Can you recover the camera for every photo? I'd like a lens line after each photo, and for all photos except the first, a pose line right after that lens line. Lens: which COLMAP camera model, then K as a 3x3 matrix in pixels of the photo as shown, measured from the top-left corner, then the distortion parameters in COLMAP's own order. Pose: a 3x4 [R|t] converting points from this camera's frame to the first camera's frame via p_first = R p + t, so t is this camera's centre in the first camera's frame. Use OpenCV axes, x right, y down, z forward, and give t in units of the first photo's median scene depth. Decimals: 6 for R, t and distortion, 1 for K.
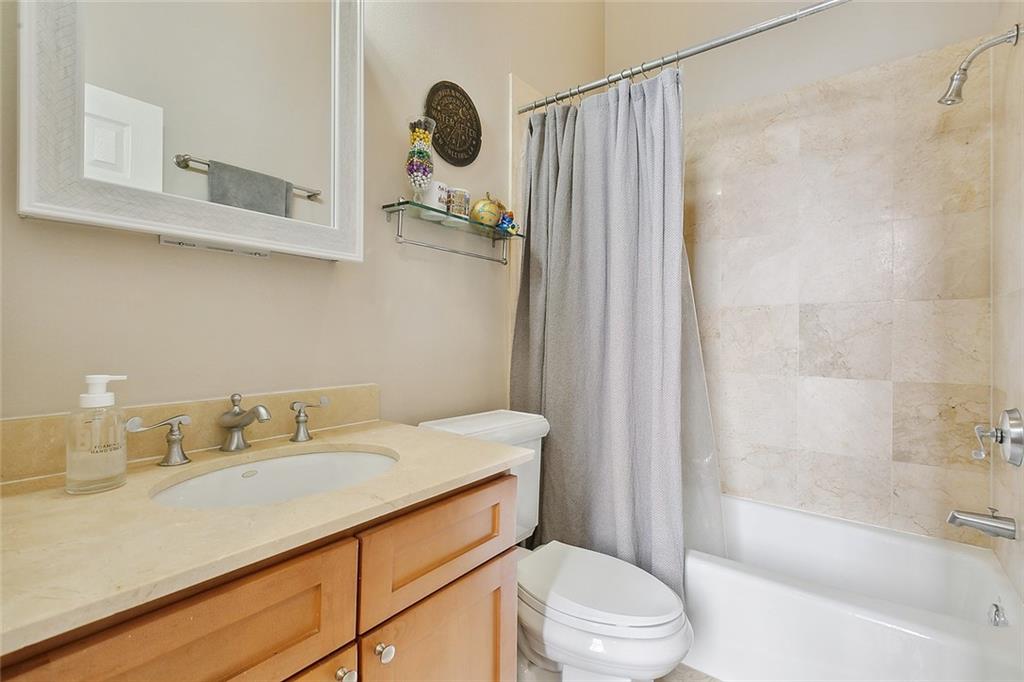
lens RADIAL K [[461.6, 0, 547.4], [0, 461.6, 324.8], [0, 0, 1]] dist [-0.001655, -0.000504]
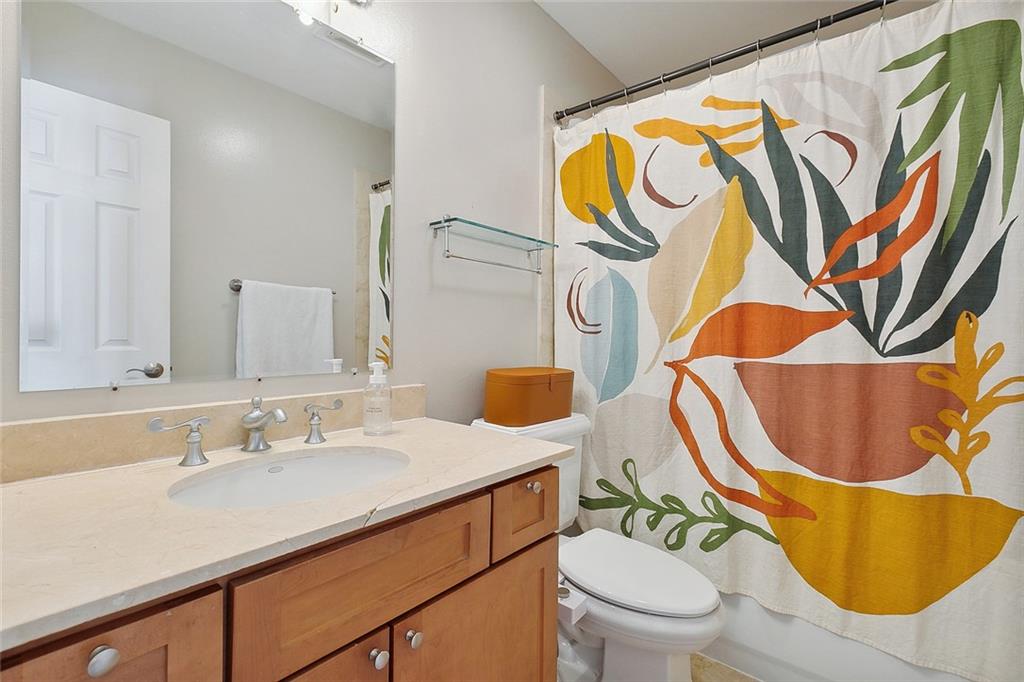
lens RADIAL K [[466.6, 0, 510.4], [0, 466.6, 330.5], [0, 0, 1]] dist [0.001682, -0.000406]
pose [[0.996206, -0.000075, -0.087022, -0.068201], [0.000015, 1.000000, -0.000699, 0.000192], [0.087022, 0.000696, 0.996206, -0.096396]]
